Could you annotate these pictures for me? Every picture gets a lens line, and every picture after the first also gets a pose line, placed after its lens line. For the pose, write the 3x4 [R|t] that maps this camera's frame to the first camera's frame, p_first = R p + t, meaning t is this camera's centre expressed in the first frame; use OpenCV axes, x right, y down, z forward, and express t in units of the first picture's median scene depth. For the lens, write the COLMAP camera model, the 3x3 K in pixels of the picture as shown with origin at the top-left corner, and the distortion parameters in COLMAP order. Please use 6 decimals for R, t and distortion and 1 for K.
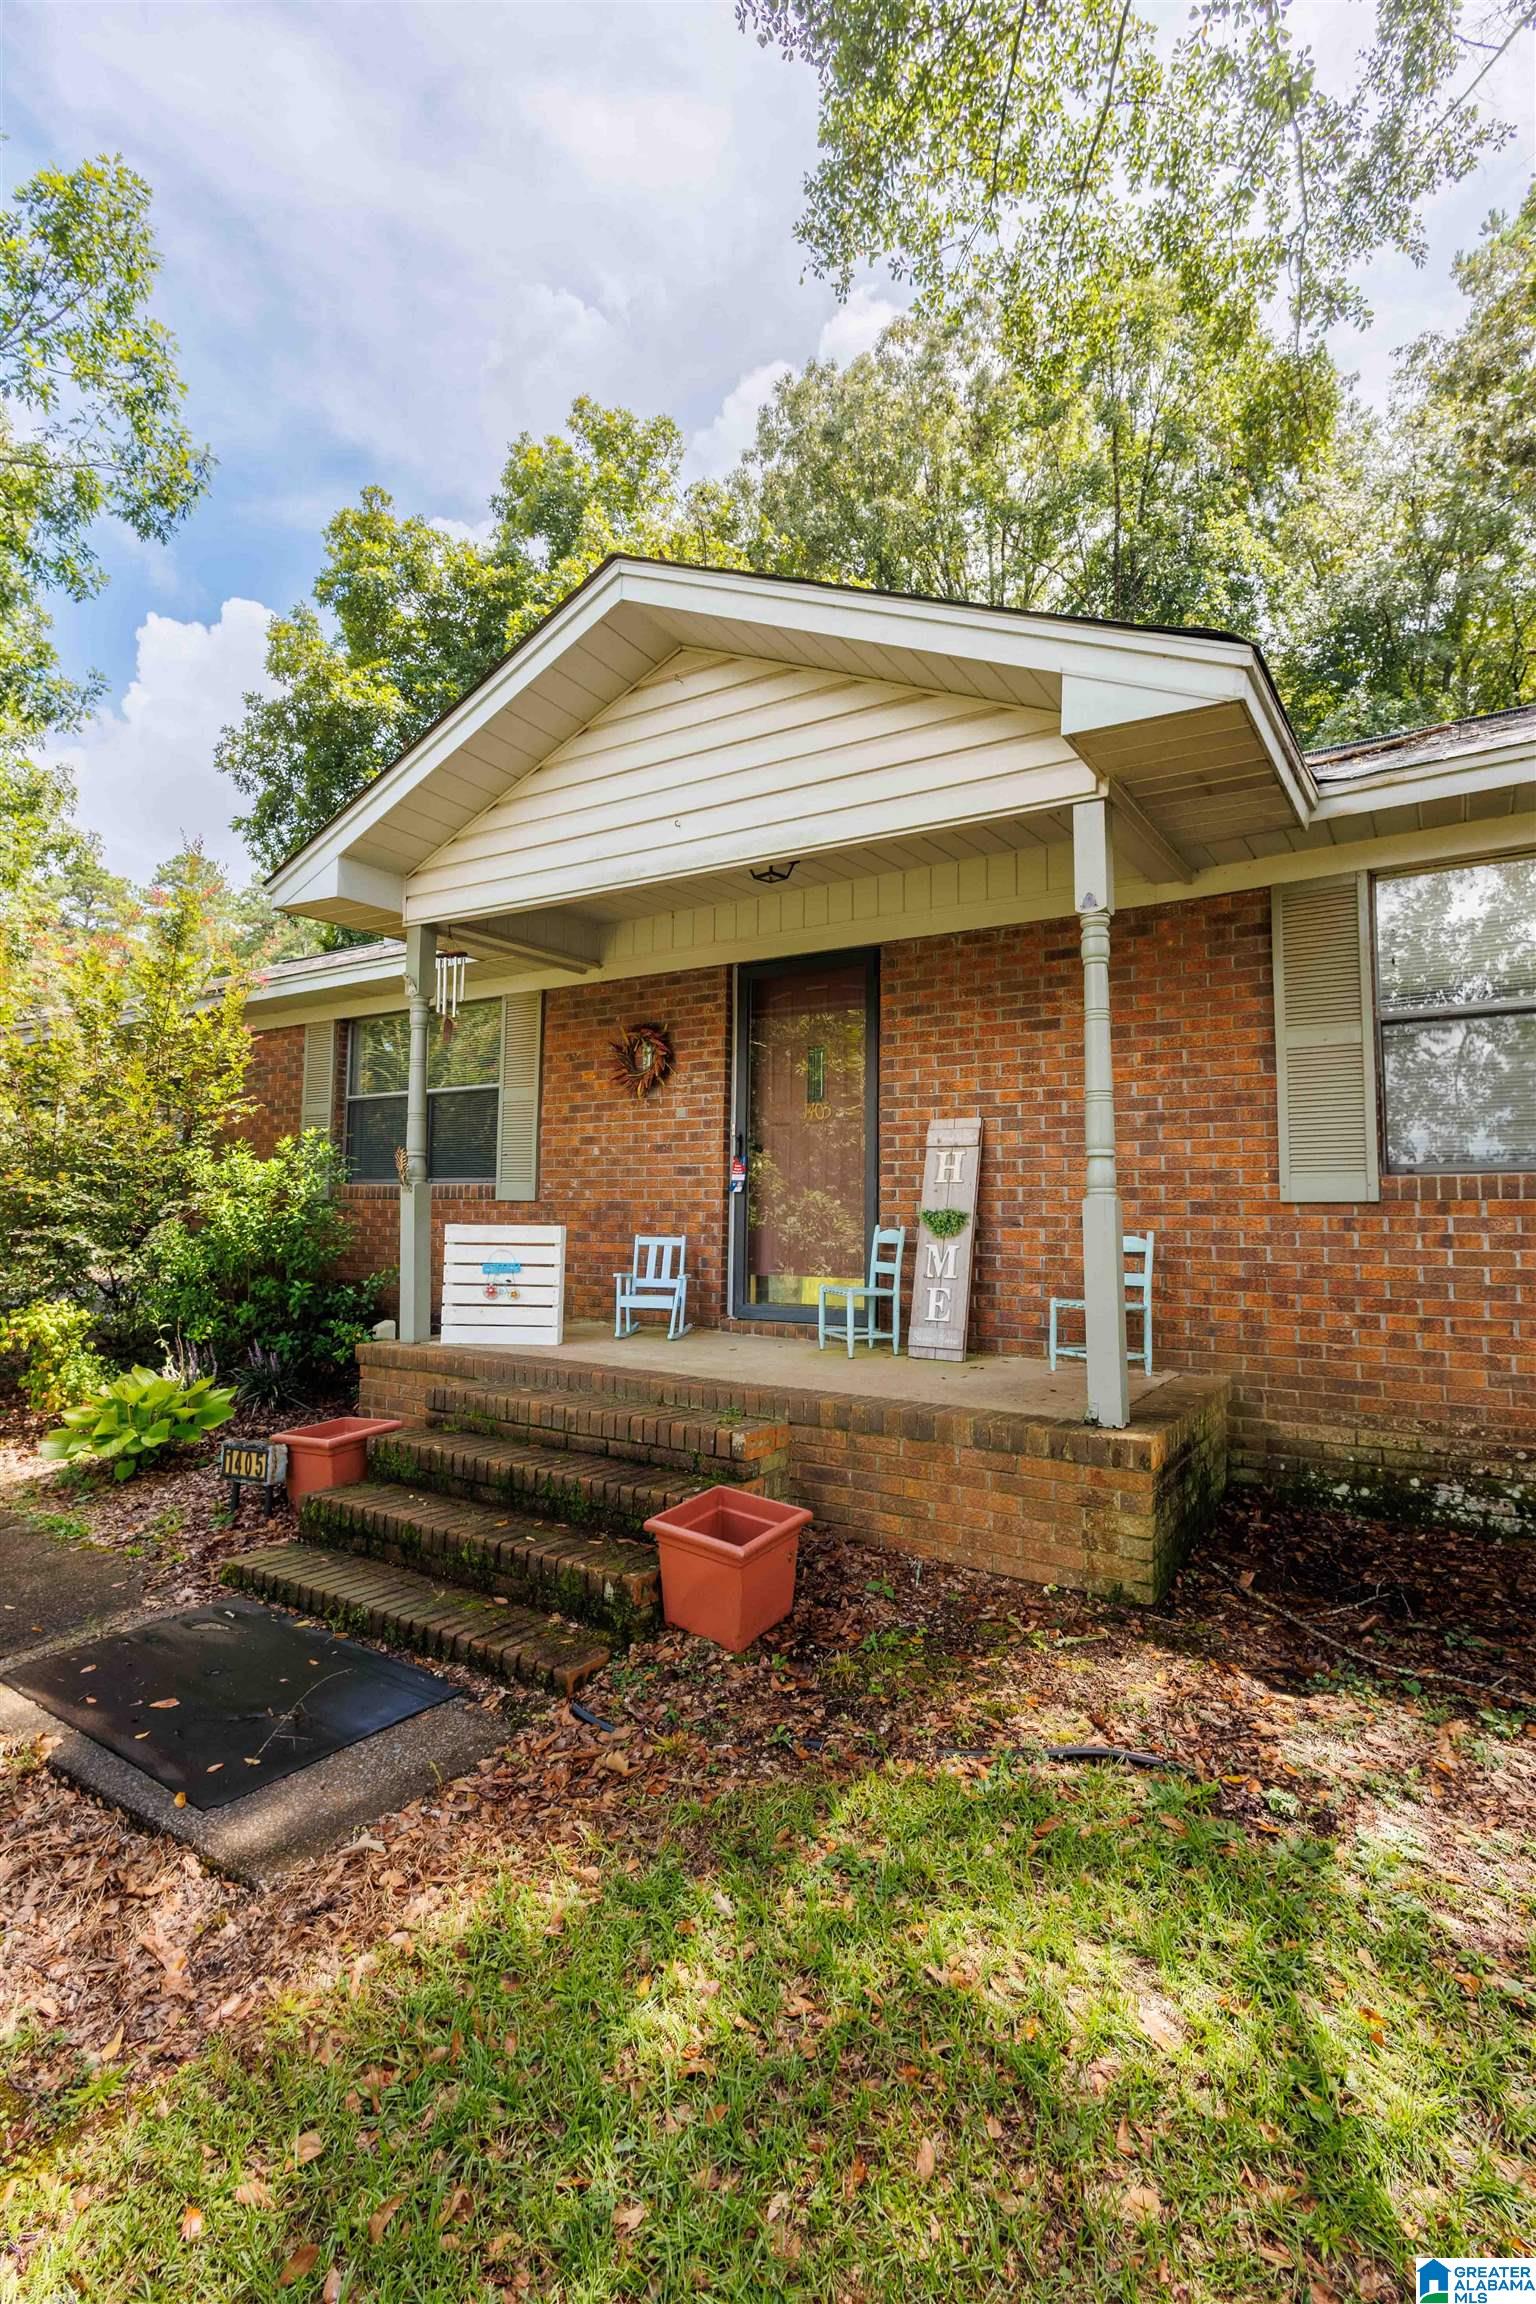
lens RADIAL K [[1037.0, 0, 768.0], [0, 1037.0, 1152.0], [0, 0, 1]] dist [0.005962, -0.000286]
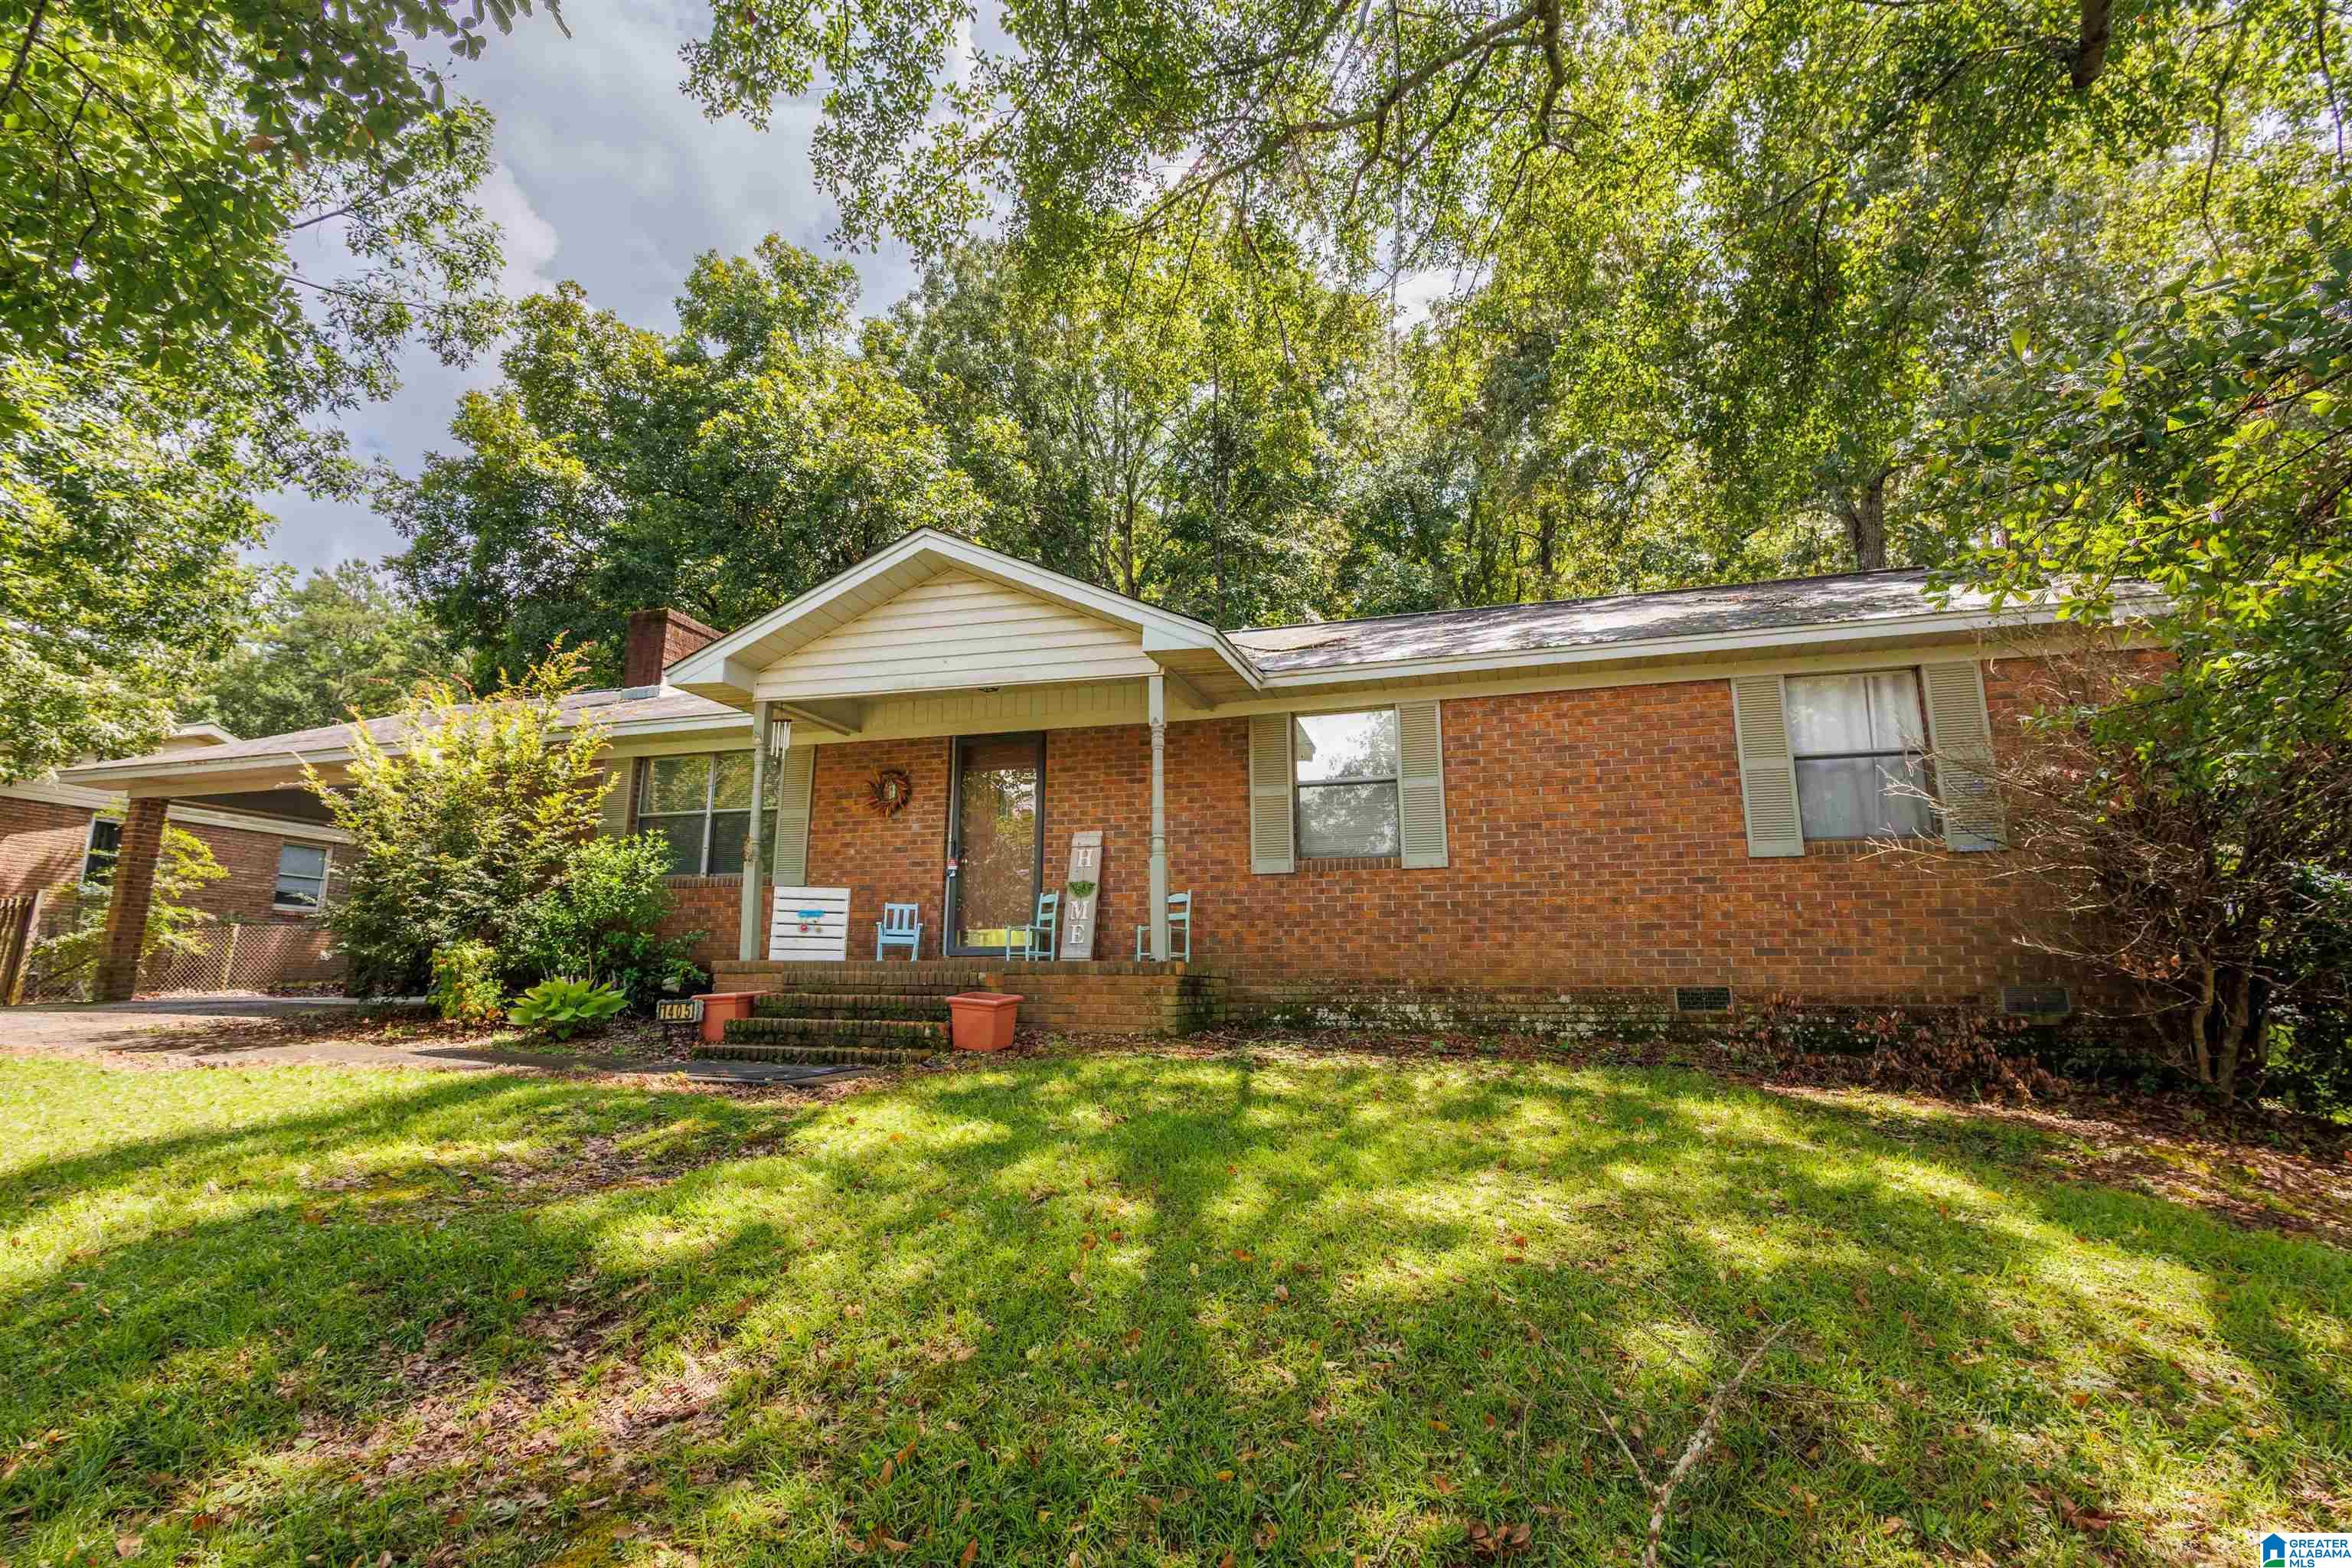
lens RADIAL K [[1058.6, 0, 1176.0], [0, 1058.6, 784.0], [0, 0, 1]] dist [0.005962, -0.000286]
pose [[0.961943, 0.046407, 0.269281, -0.161165], [-0.010861, 0.991188, -0.132017, 0.121965], [-0.273035, 0.124069, 0.953970, -0.751459]]
